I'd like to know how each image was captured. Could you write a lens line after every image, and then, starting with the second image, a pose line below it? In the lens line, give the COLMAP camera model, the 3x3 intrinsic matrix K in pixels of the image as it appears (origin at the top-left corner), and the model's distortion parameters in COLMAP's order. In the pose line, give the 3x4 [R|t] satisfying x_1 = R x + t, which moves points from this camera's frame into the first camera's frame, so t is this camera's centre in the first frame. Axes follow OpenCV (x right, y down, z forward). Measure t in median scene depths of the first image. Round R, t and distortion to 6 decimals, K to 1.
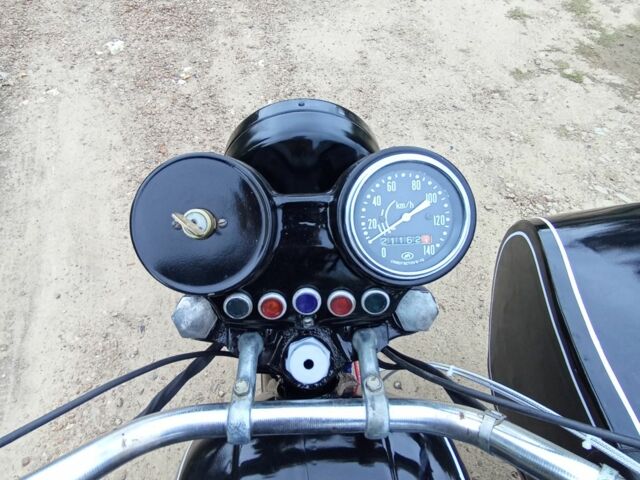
lens RADIAL K [[387.8, 0, 316.7], [0, 387.8, 235.3], [0, 0, 1]] dist [-0.038856, 0.030632]
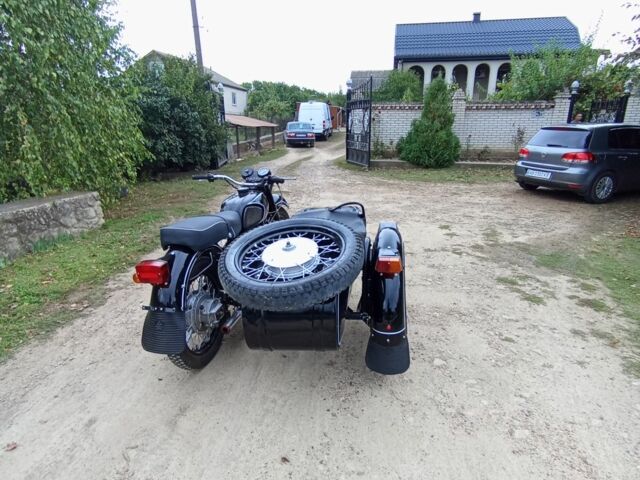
lens RADIAL K [[387.8, 0, 319.0], [0, 387.8, 246.3], [0, 0, 1]] dist [-0.038856, 0.030632]
pose [[0.944461, 0.060965, -0.322919, 0.649615], [-0.242765, 0.791735, -0.560554, 0.796813], [0.221493, 0.607815, 0.762563, -0.616085]]
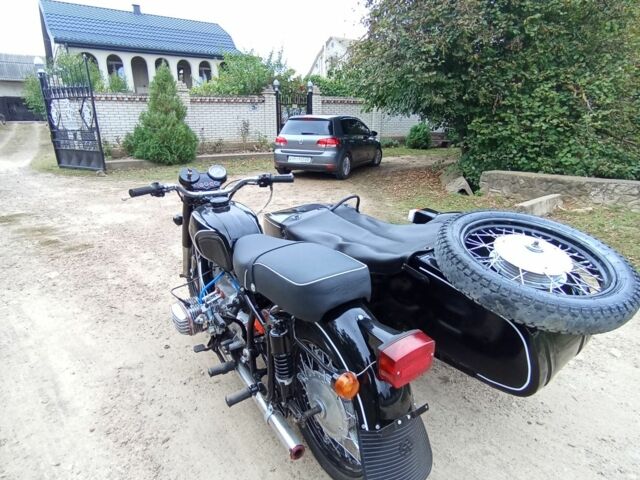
lens RADIAL K [[387.8, 0, 312.3], [0, 387.8, 245.2], [0, 0, 1]] dist [-0.038856, 0.030632]
pose [[0.896256, -0.177028, 0.406676, -0.214556], [0.381549, 0.775238, -0.503415, 0.538327], [-0.226152, 0.606355, 0.762357, -0.408524]]
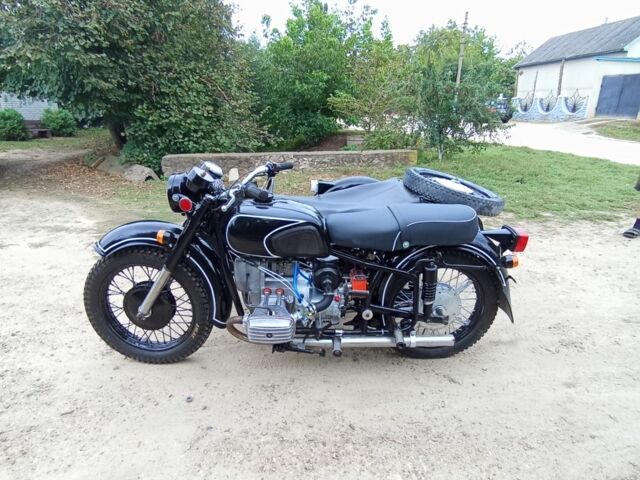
lens RADIAL K [[387.8, 0, 316.7], [0, 387.8, 245.2], [0, 0, 1]] dist [-0.038856, 0.030632]
pose [[0.083273, -0.365687, 0.927005, -0.786624], [0.799339, 0.580007, 0.156998, -0.010013], [-0.595082, 0.727918, 0.340607, -0.041737]]
